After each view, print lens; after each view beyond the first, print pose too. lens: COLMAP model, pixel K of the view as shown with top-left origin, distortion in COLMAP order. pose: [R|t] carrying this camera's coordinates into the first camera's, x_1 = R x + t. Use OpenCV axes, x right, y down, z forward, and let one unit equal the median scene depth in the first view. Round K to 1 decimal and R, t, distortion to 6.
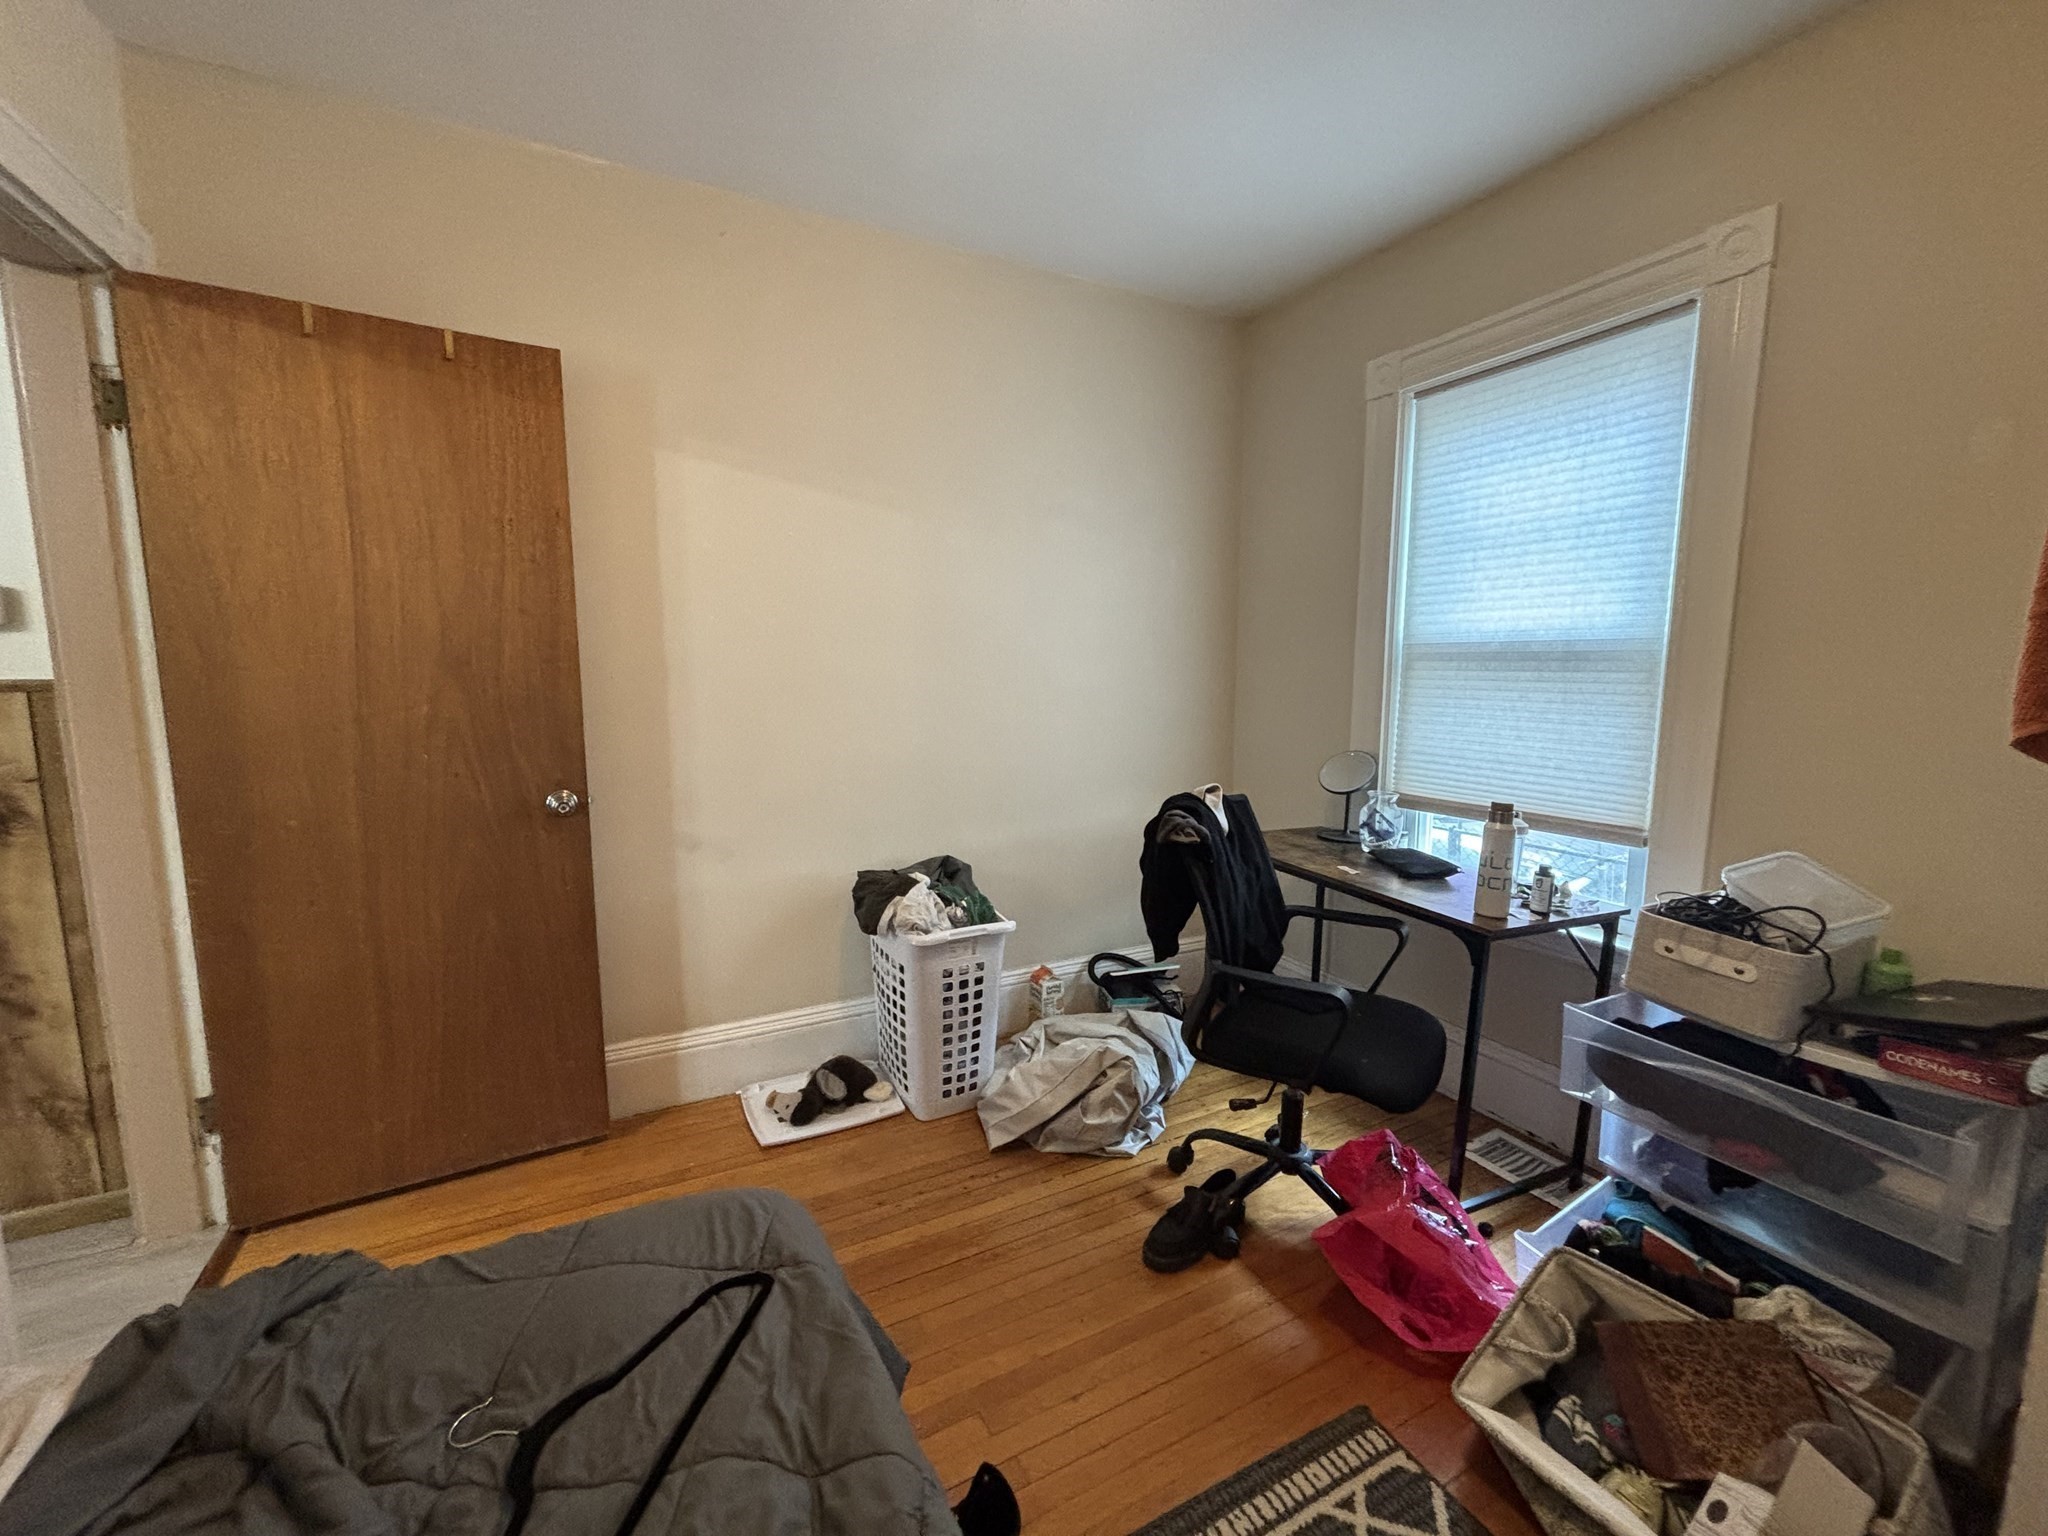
lens RADIAL K [[828.1, 0, 1020.9], [0, 828.1, 766.8], [0, 0, 1]] dist [-0.002632, -0.000103]
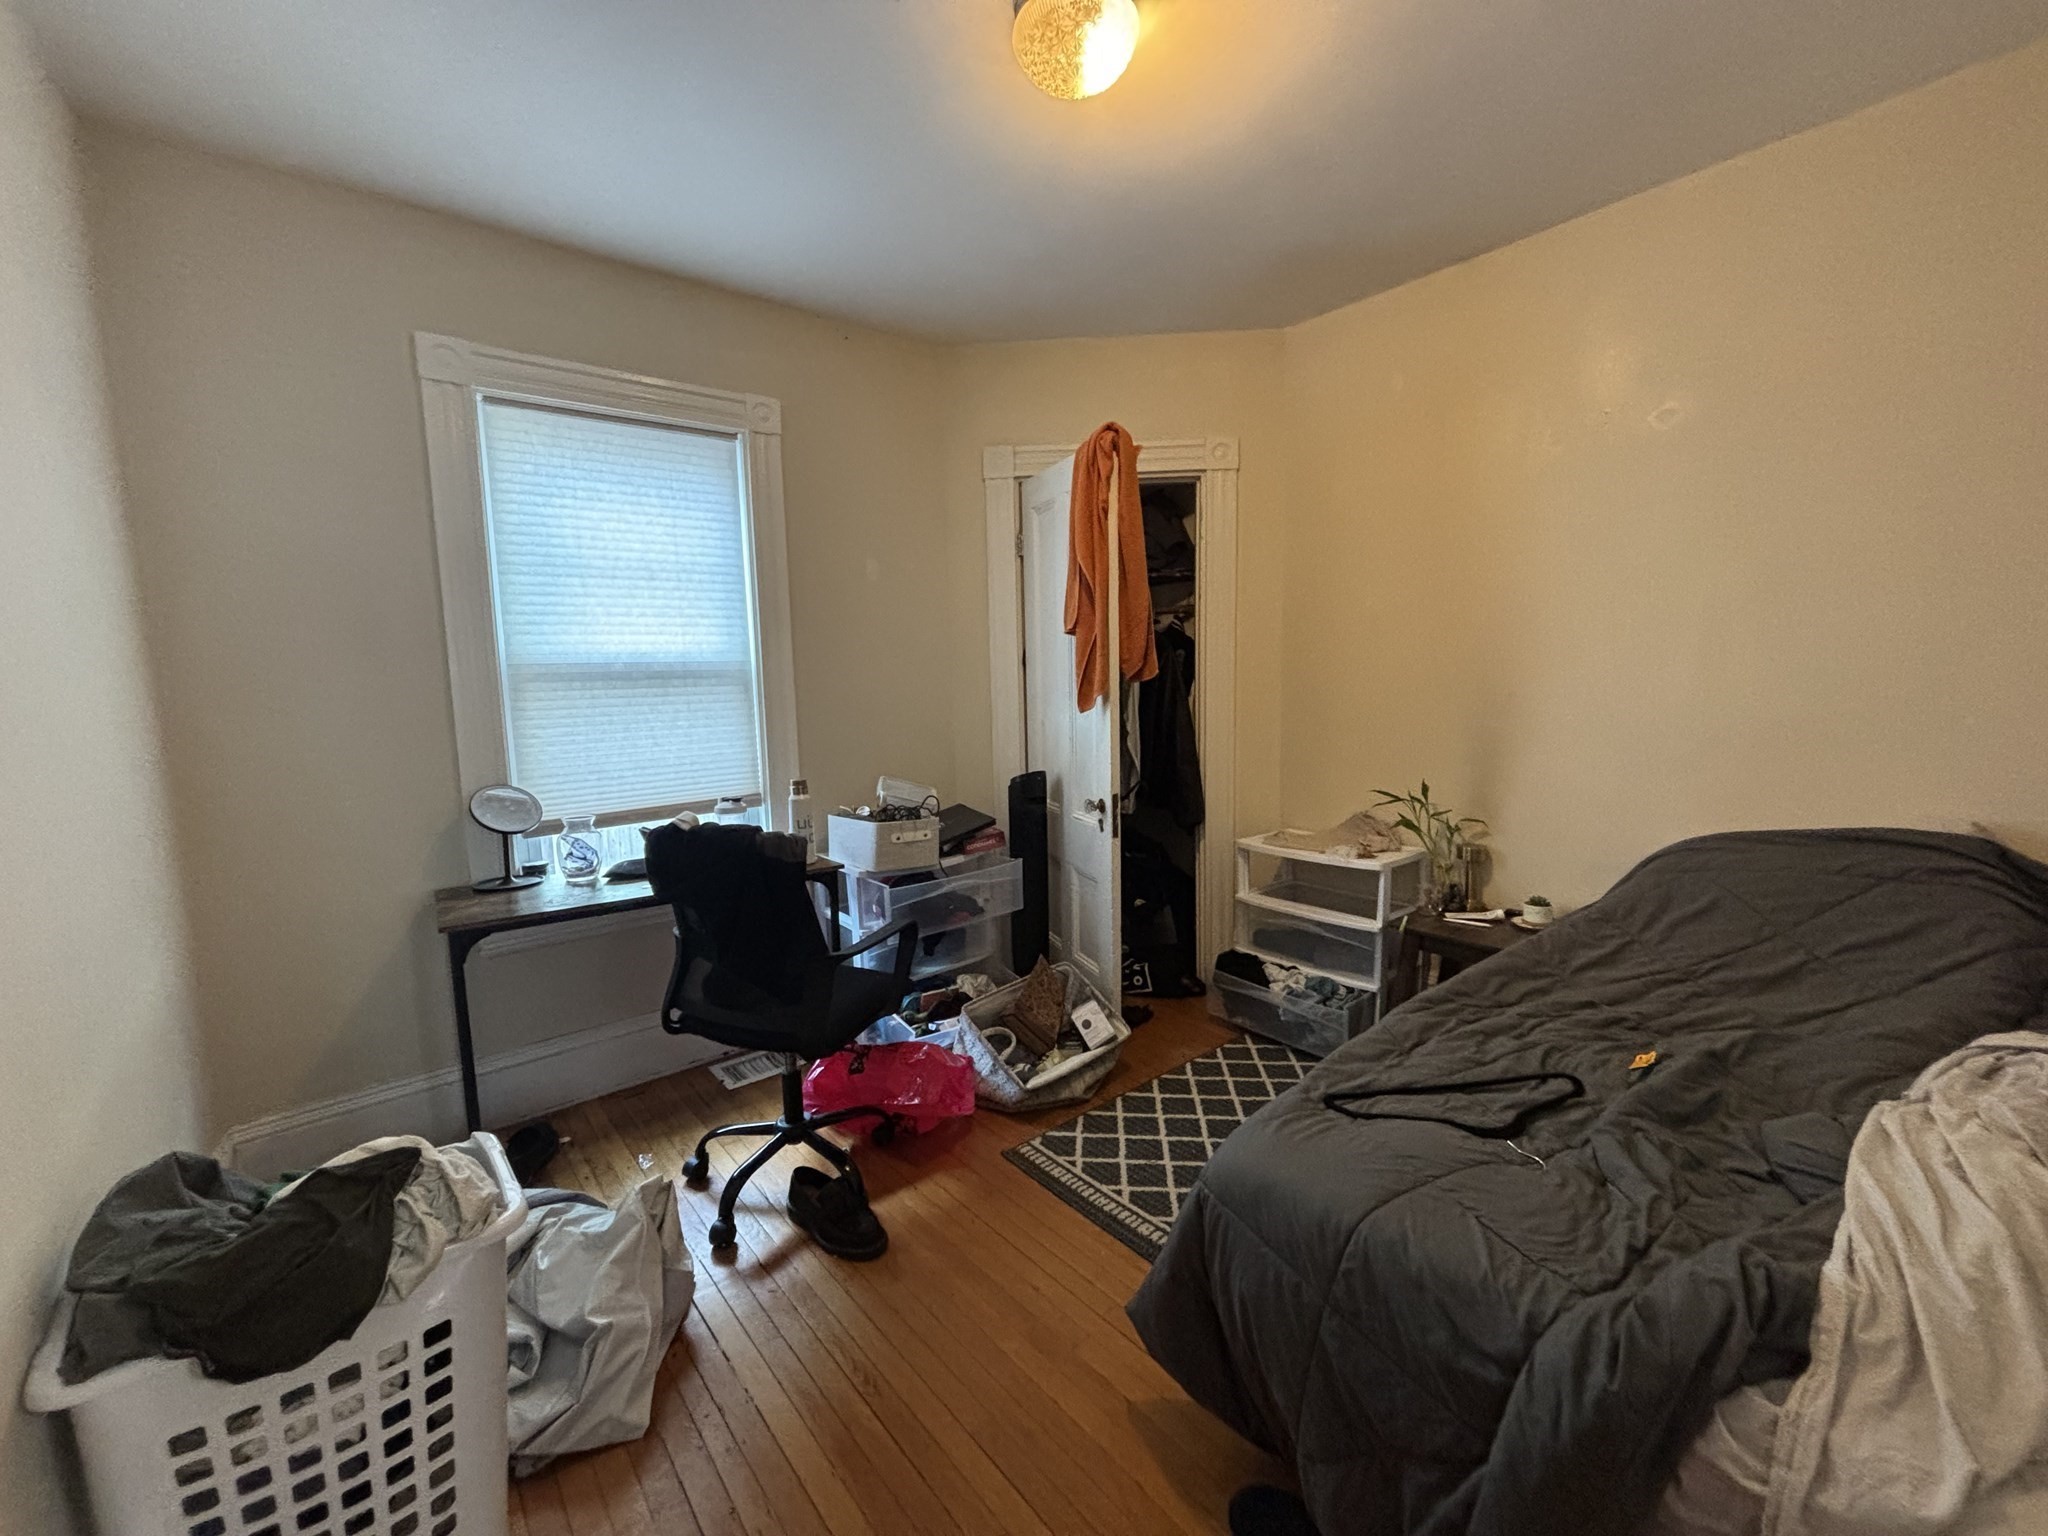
lens RADIAL K [[828.1, 0, 1023.6], [0, 828.1, 769.7], [0, 0, 1]] dist [-0.002632, -0.000103]
pose [[-0.222176, -0.102217, 0.969634, -0.666775], [0.155916, 0.977967, 0.138822, -0.083105], [-0.962459, 0.182024, -0.201344, 0.754171]]
